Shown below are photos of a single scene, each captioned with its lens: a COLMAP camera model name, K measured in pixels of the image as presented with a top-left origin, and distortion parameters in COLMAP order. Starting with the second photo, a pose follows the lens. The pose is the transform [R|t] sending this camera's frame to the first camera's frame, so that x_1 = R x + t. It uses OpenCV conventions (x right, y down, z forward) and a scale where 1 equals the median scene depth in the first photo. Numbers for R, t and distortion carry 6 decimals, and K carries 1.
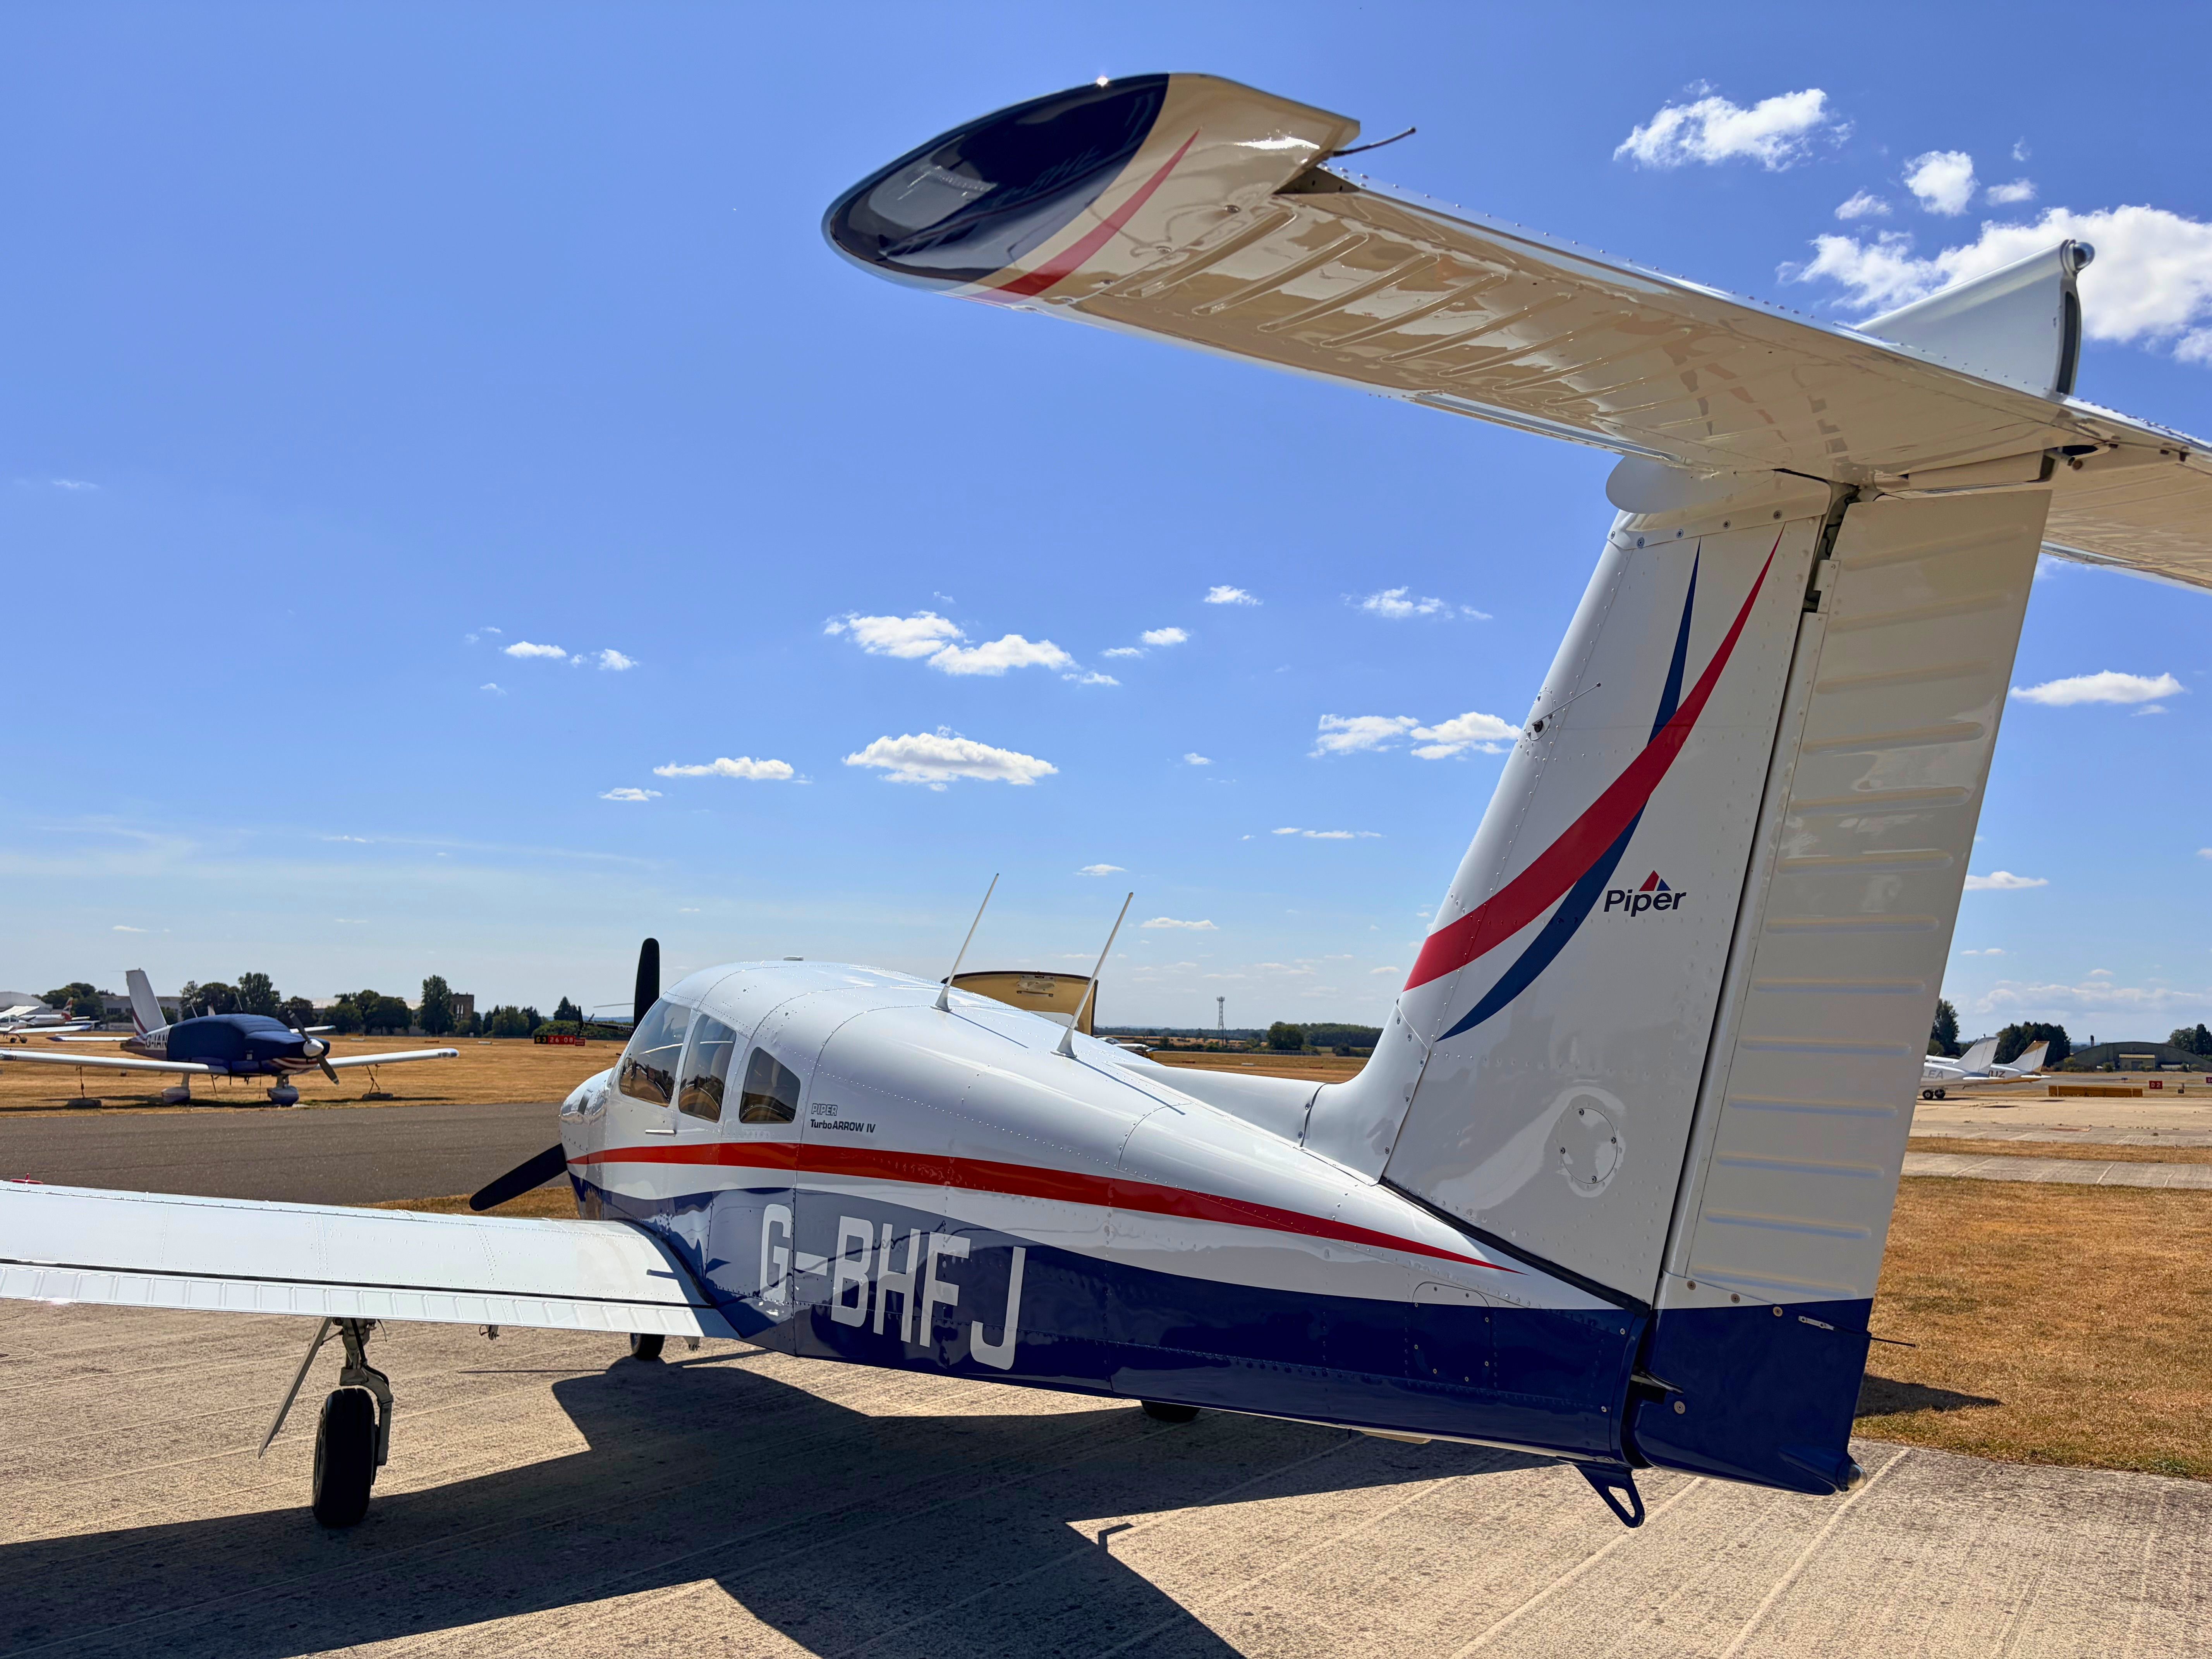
lens RADIAL K [[1679.3, 0, 1123.5], [0, 1679.3, 831.7], [0, 0, 1]] dist [0.051627, -0.061541]
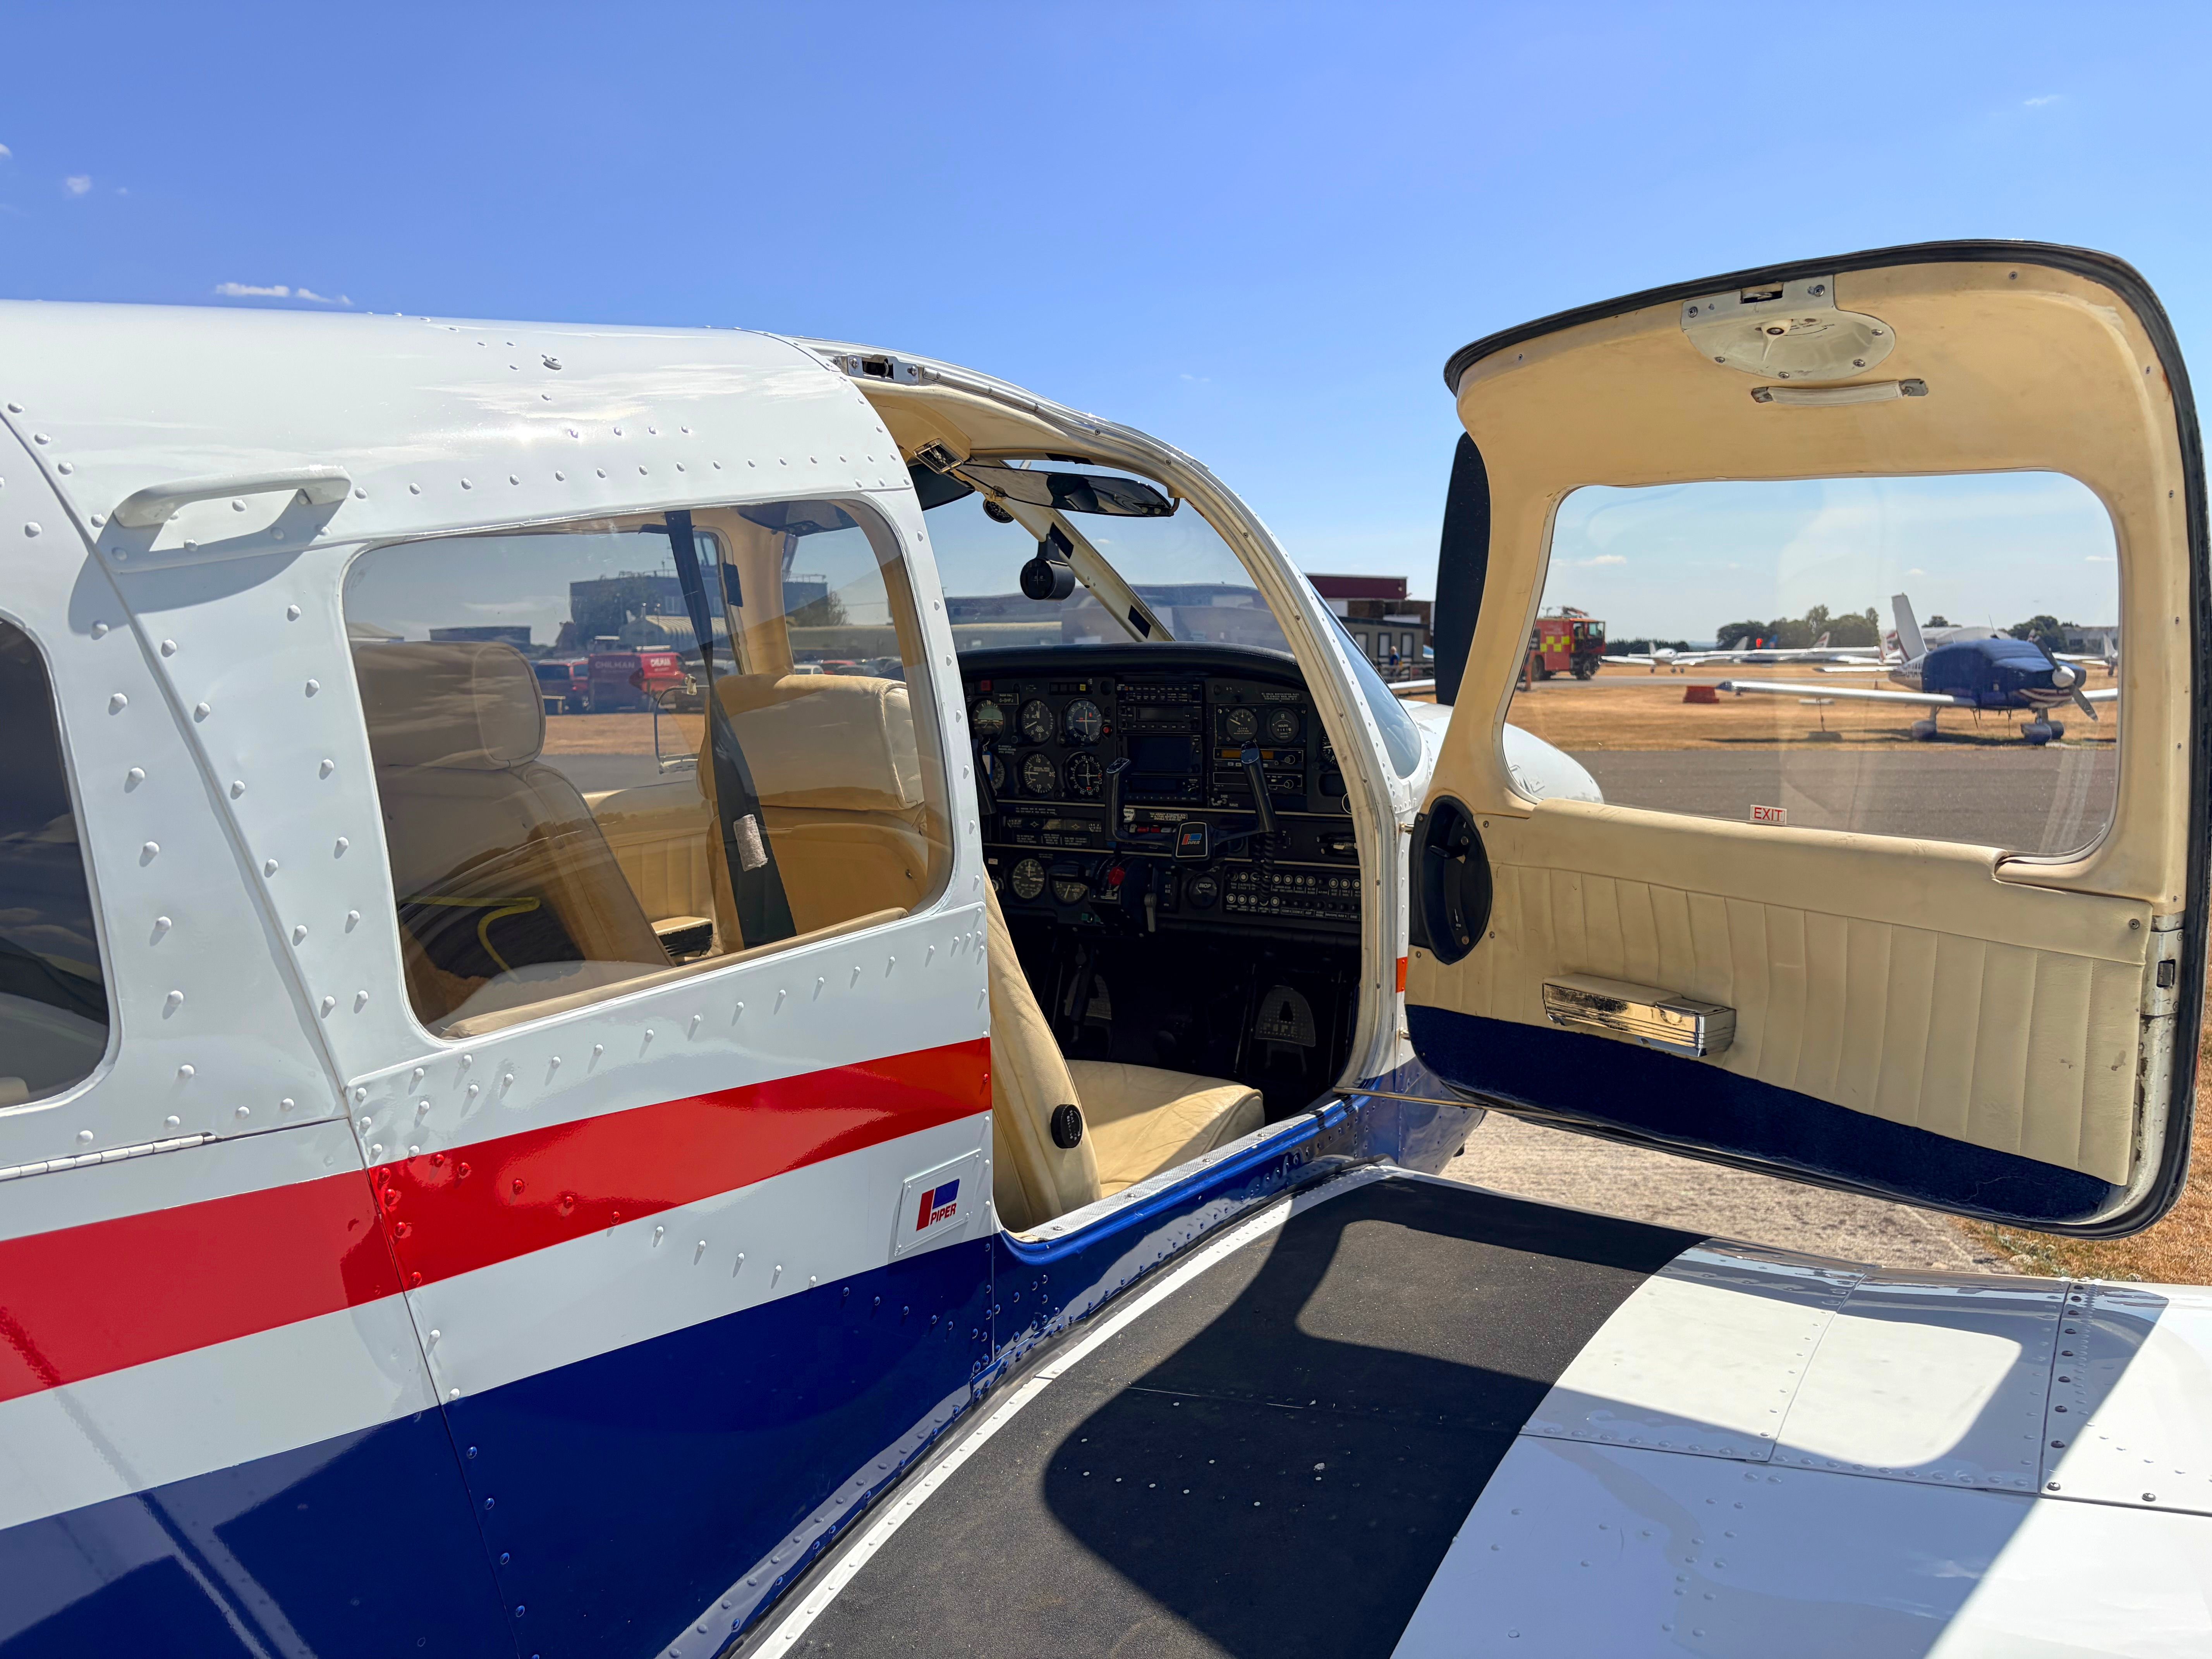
lens RADIAL K [[1679.3, 0, 1100.8], [0, 1679.3, 819.5], [0, 0, 1]] dist [0.051627, -0.061541]
pose [[0.489988, 0.065335, -0.869277, 0.019928], [0.116680, 0.983299, 0.139674, 0.025066], [0.863885, -0.169866, 0.474181, 0.184510]]
